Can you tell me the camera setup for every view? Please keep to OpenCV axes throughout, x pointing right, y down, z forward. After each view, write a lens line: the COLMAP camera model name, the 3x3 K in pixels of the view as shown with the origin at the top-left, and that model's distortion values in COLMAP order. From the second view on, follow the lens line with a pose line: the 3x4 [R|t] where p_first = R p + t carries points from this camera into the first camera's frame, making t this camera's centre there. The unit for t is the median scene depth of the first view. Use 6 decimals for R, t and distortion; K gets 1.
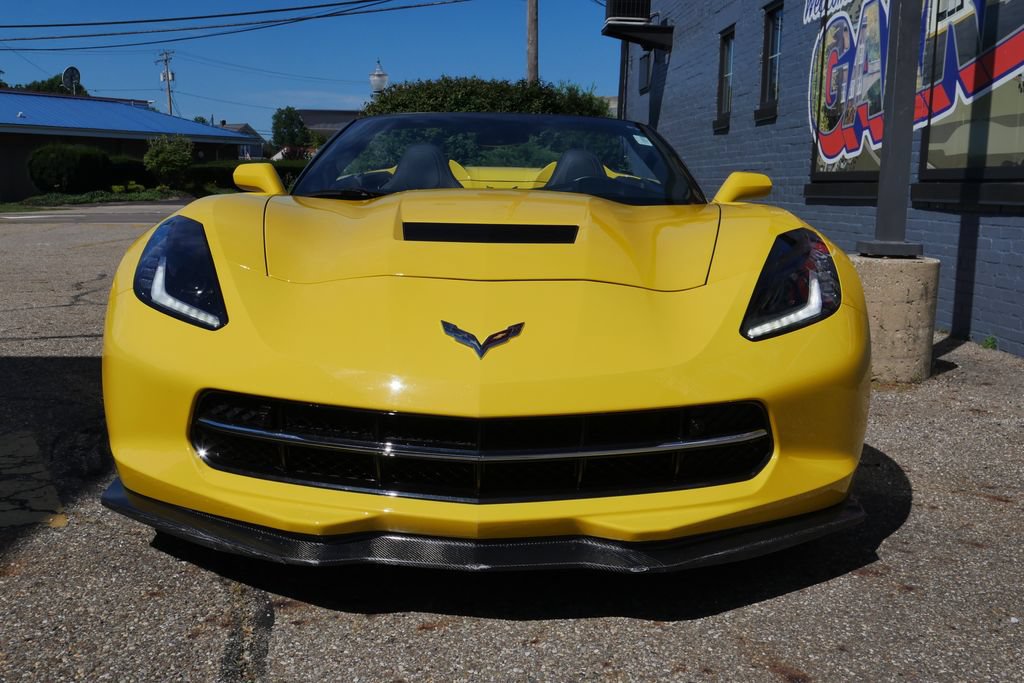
lens RADIAL K [[983.9, 0, 456.0], [0, 983.9, 350.9], [0, 0, 1]] dist [-0.005255, 0.000000]
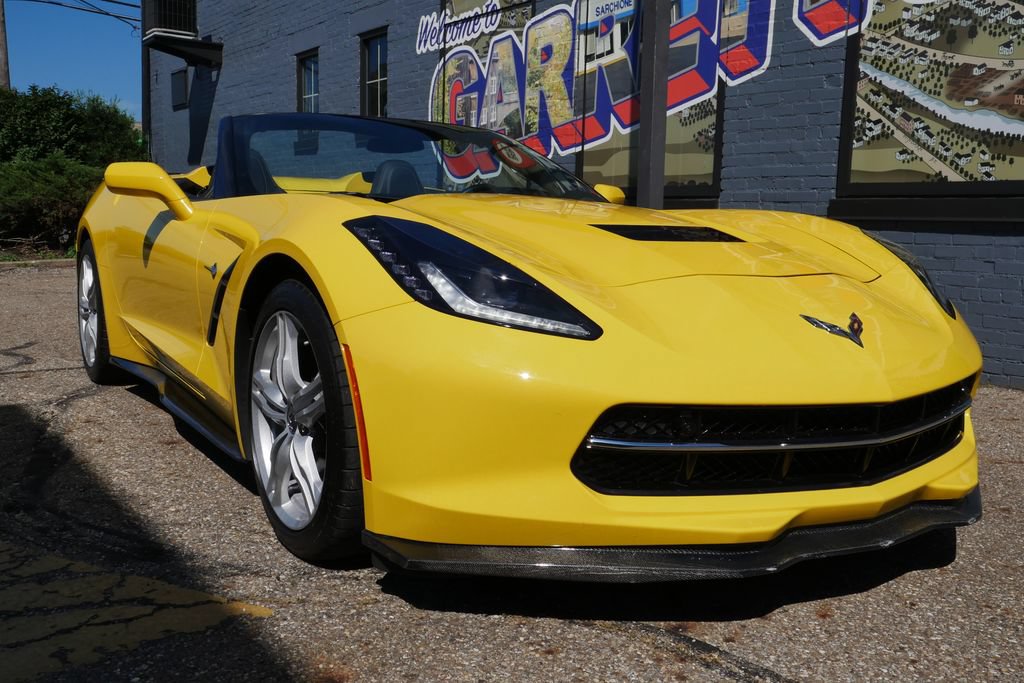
lens RADIAL K [[983.9, 0, 465.0], [0, 983.9, 342.0], [0, 0, 1]] dist [-0.005255, 0.000000]
pose [[0.842915, -0.064271, 0.534195, -0.226136], [0.080604, 0.996720, -0.007268, -0.005828], [-0.531975, 0.049185, 0.845330, 0.085024]]
